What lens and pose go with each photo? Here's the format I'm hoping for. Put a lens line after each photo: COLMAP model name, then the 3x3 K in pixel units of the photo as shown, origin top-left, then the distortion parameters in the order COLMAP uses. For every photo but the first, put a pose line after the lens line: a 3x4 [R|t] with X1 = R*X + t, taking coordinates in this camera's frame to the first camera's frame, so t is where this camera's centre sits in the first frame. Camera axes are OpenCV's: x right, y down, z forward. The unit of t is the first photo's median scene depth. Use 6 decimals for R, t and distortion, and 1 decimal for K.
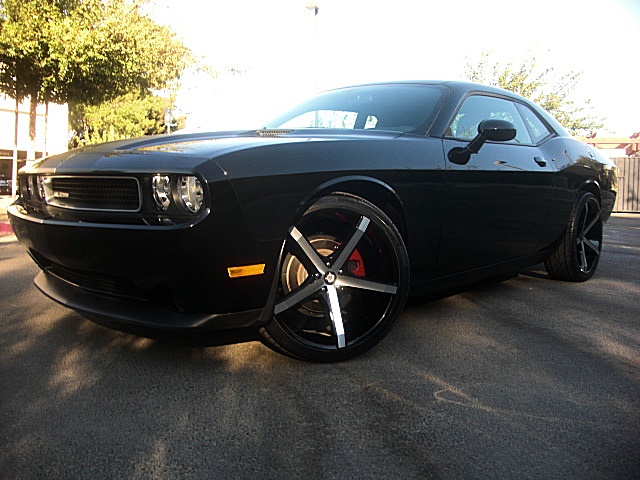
lens RADIAL K [[616.6, 0, 320.0], [0, 616.6, 240.0], [0, 0, 1]] dist [-0.218909, 0.200305]
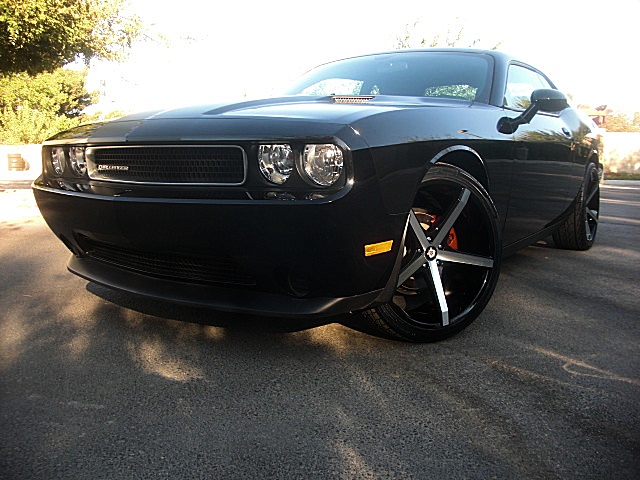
lens RADIAL K [[616.6, 0, 320.0], [0, 616.6, 240.0], [0, 0, 1]] dist [-0.218909, 0.200305]
pose [[0.989946, -0.026372, 0.138966, -0.276674], [0.020509, 0.998845, 0.043455, -0.002884], [-0.139951, -0.040168, 0.989343, 0.089559]]
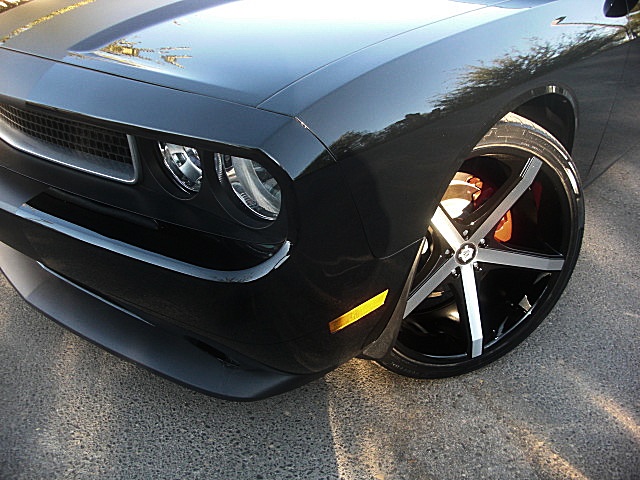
lens RADIAL K [[616.6, 0, 320.0], [0, 616.6, 240.0], [0, 0, 1]] dist [-0.218909, 0.200305]
pose [[0.999683, -0.013779, 0.021085, -0.135646], [0.004811, 0.926140, 0.377149, -0.171896], [-0.024724, -0.376928, 0.925912, 0.445020]]
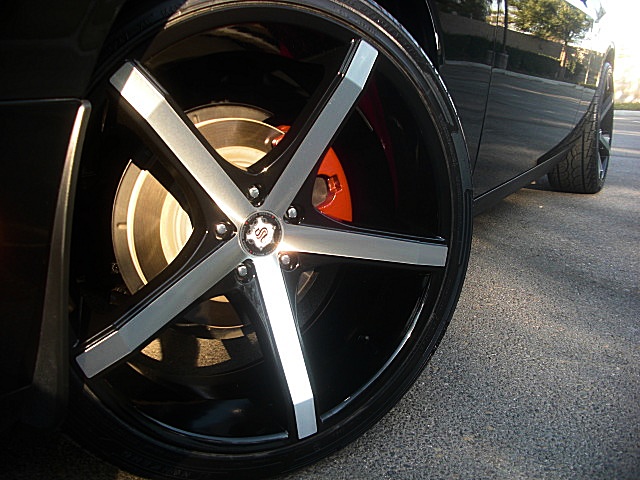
lens RADIAL K [[616.6, 0, 320.0], [0, 616.6, 240.0], [0, 0, 1]] dist [-0.218909, 0.200305]
pose [[0.982216, -0.057113, 0.178855, -0.011183], [0.029932, 0.988060, 0.151136, 0.016221], [-0.185351, -0.143094, 0.972198, 0.661981]]
